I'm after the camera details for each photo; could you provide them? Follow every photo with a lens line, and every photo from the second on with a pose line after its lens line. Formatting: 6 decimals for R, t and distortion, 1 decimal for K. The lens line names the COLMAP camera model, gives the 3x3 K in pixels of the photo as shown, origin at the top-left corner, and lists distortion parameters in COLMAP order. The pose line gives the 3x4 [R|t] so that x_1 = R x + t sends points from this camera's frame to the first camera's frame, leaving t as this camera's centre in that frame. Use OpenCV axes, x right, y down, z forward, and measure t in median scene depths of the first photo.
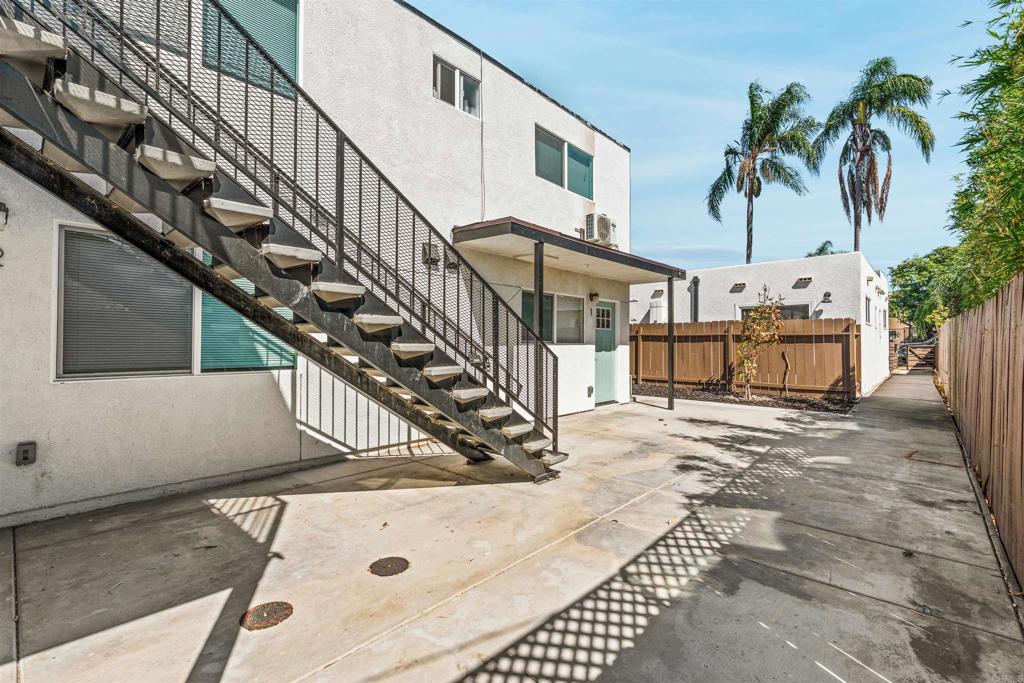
lens RADIAL K [[457.7, 0, 504.6], [0, 457.7, 339.2], [0, 0, 1]] dist [-0.001240, 0.000982]
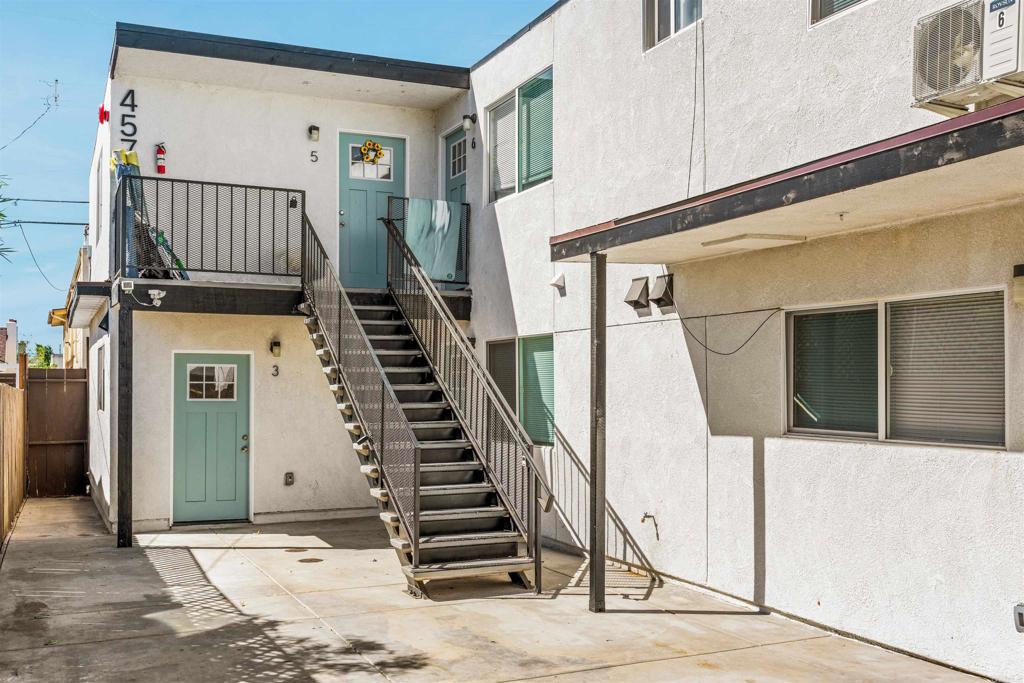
lens RADIAL K [[1014.9, 0, 509.7], [0, 1014.9, 387.7], [0, 0, 1]] dist [0.003825, 0.001318]
pose [[-0.385351, -0.002545, -0.922766, 2.135443], [0.009963, 0.999926, -0.006918, -0.064735], [0.922716, -0.011860, -0.385298, 2.323235]]
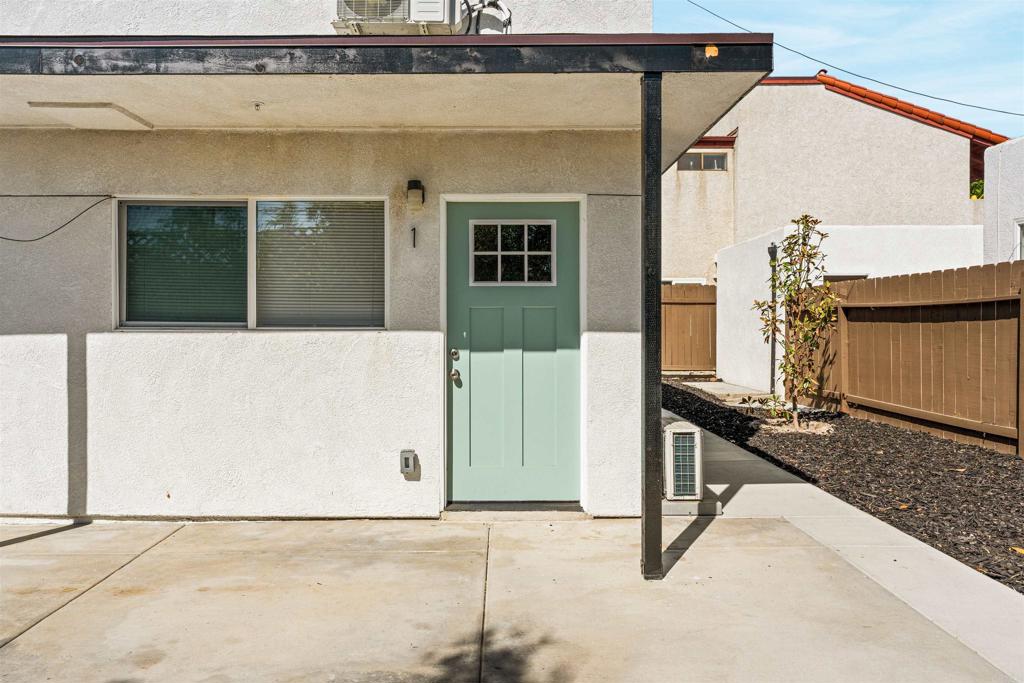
lens RADIAL K [[692.0, 0, 509.7], [0, 692.0, 327.7], [0, 0, 1]] dist [-0.000165, 0.001320]
pose [[0.684161, -0.001312, -0.729330, 1.531750], [0.012269, 0.999878, 0.009711, 0.013020], [0.729228, -0.015592, 0.684093, 1.699014]]
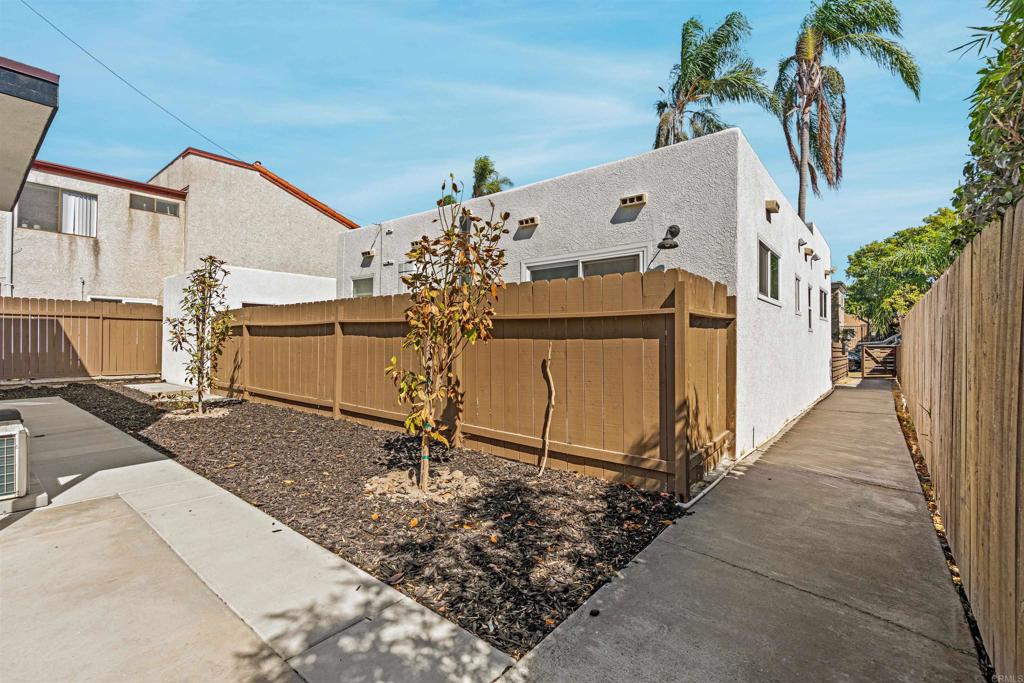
lens RADIAL K [[457.7, 0, 504.6], [0, 457.7, 339.2], [0, 0, 1]] dist [-0.001240, 0.000982]
pose [[0.998759, 0.007648, 0.049208, 1.731346], [-0.007975, 0.999947, 0.006448, 0.022468], [-0.049157, -0.006832, 0.998768, 1.862141]]
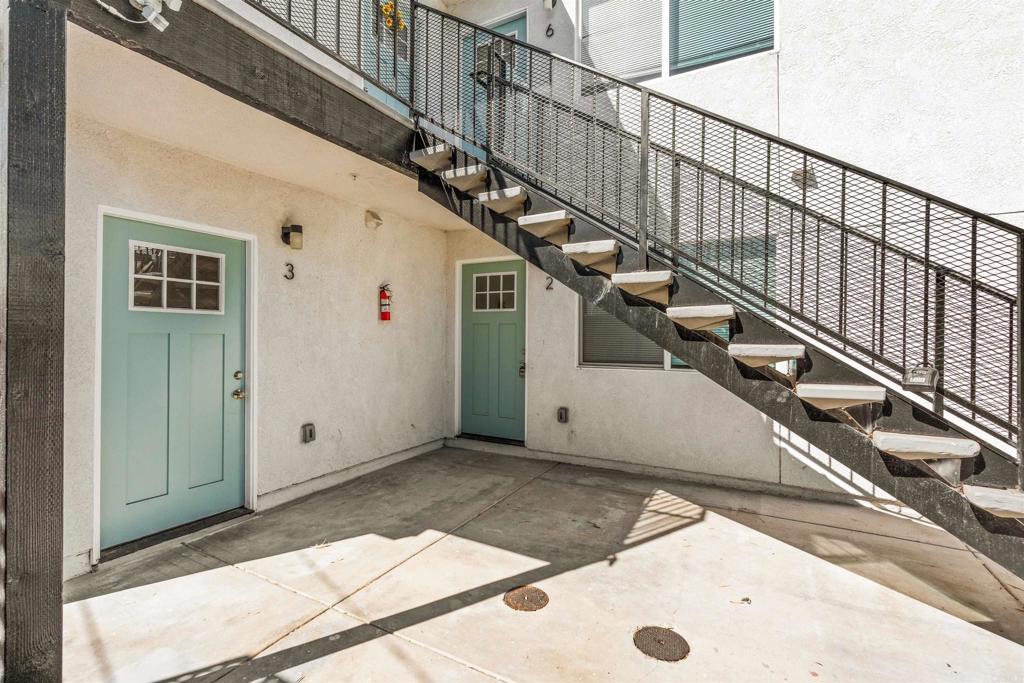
lens RADIAL K [[457.7, 0, 504.6], [0, 457.7, 339.2], [0, 0, 1]] dist [-0.001240, 0.000982]
pose [[0.232256, 0.005148, -0.972641, 0.287745], [0.007367, 0.999948, 0.007051, -0.004226], [0.972627, -0.008803, 0.232206, 0.408105]]
